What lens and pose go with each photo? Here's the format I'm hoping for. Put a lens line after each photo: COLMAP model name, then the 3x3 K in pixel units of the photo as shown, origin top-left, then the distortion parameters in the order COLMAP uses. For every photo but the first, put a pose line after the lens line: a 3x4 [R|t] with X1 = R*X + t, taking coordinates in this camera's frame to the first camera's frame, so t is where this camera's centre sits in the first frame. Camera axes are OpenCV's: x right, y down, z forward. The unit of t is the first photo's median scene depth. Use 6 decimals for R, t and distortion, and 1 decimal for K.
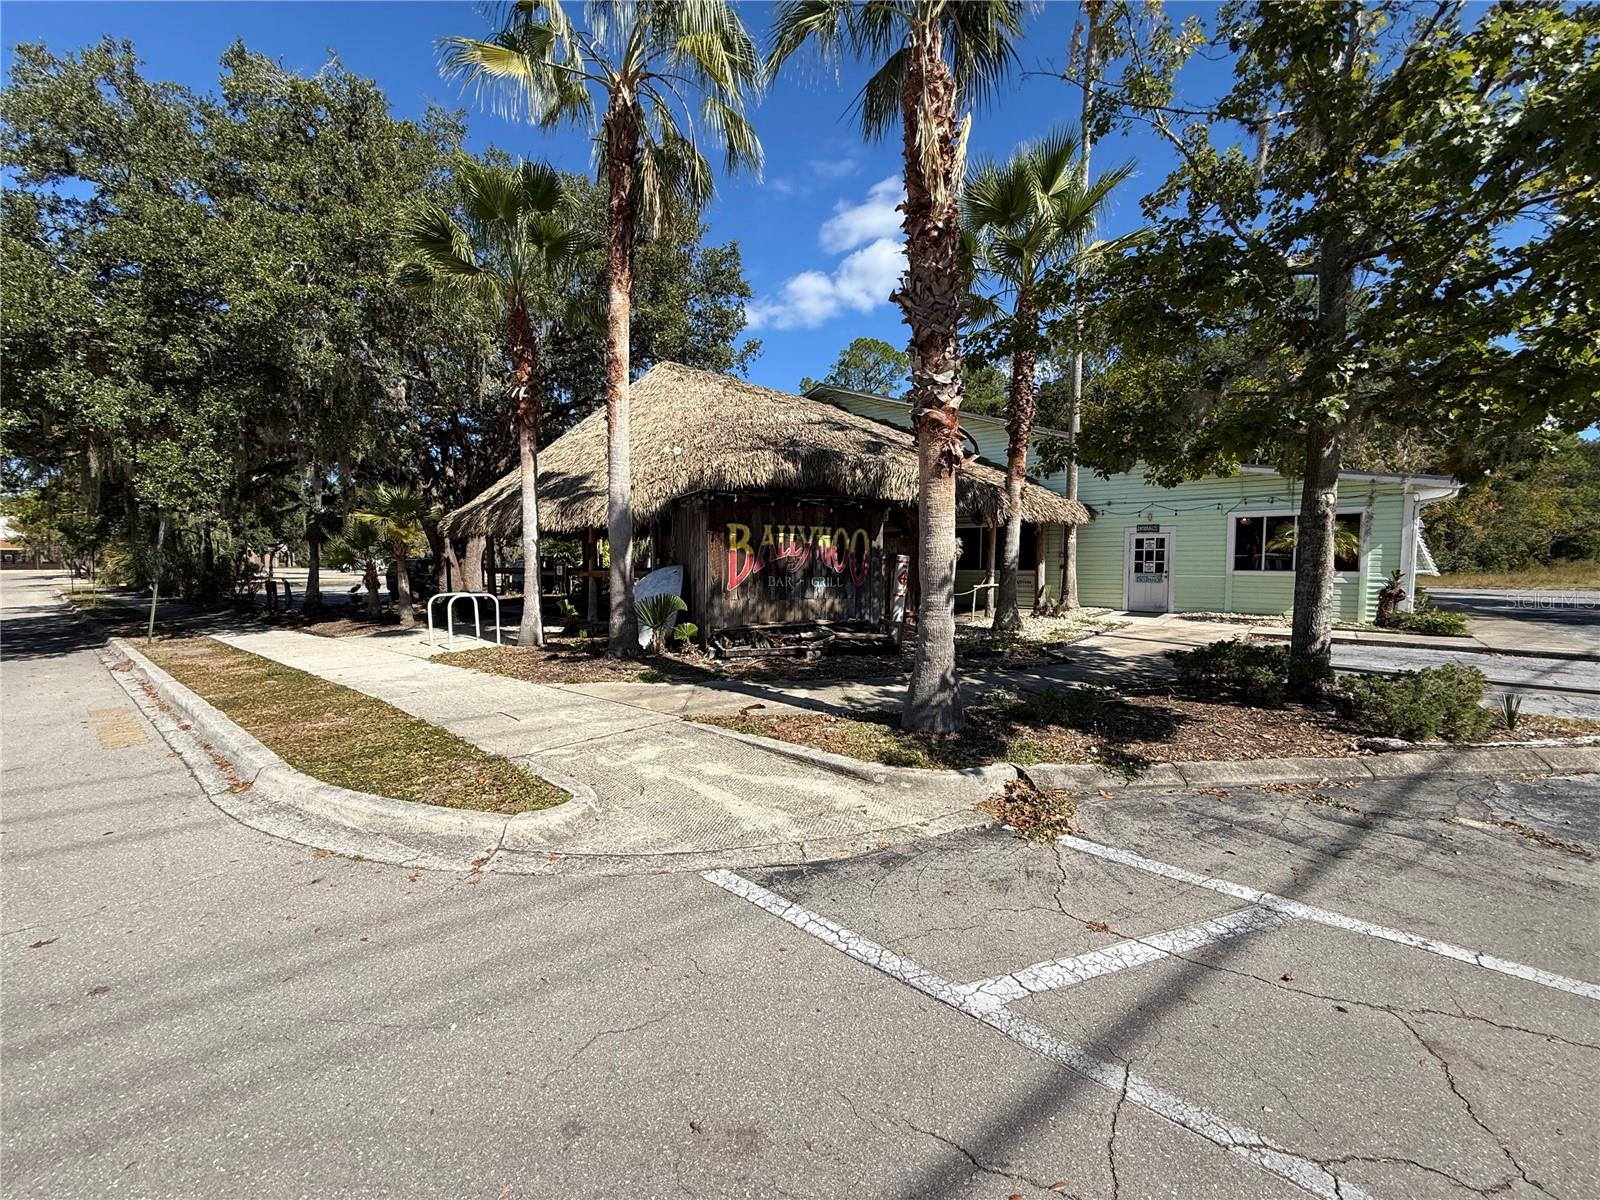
lens RADIAL K [[638.3, 0, 799.9], [0, 638.3, 596.4], [0, 0, 1]] dist [-0.001148, -0.000029]
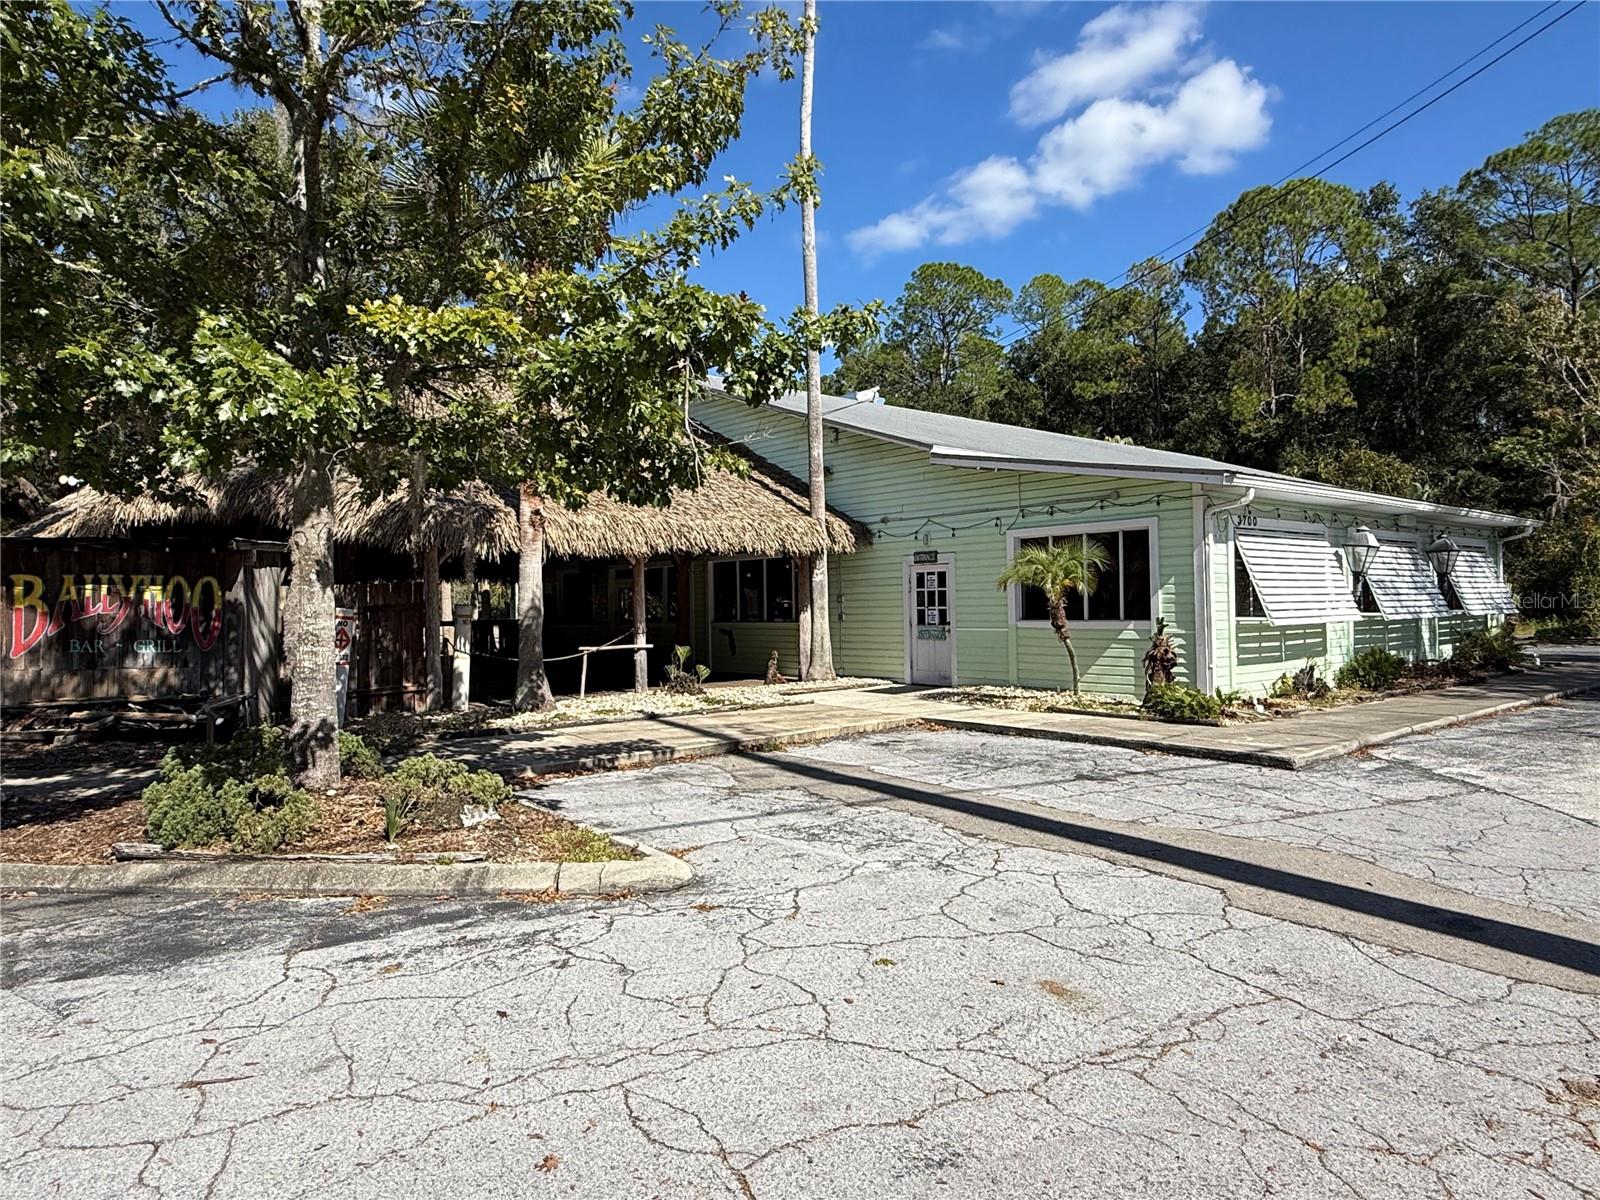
lens RADIAL K [[999.4, 0, 799.5], [0, 999.4, 602.7], [0, 0, 1]] dist [-0.002273, -0.000423]
pose [[0.984210, -0.015177, -0.176353, 1.018431], [0.004912, 0.998275, -0.058499, -0.000943], [0.176937, 0.056709, 0.982587, -0.048079]]
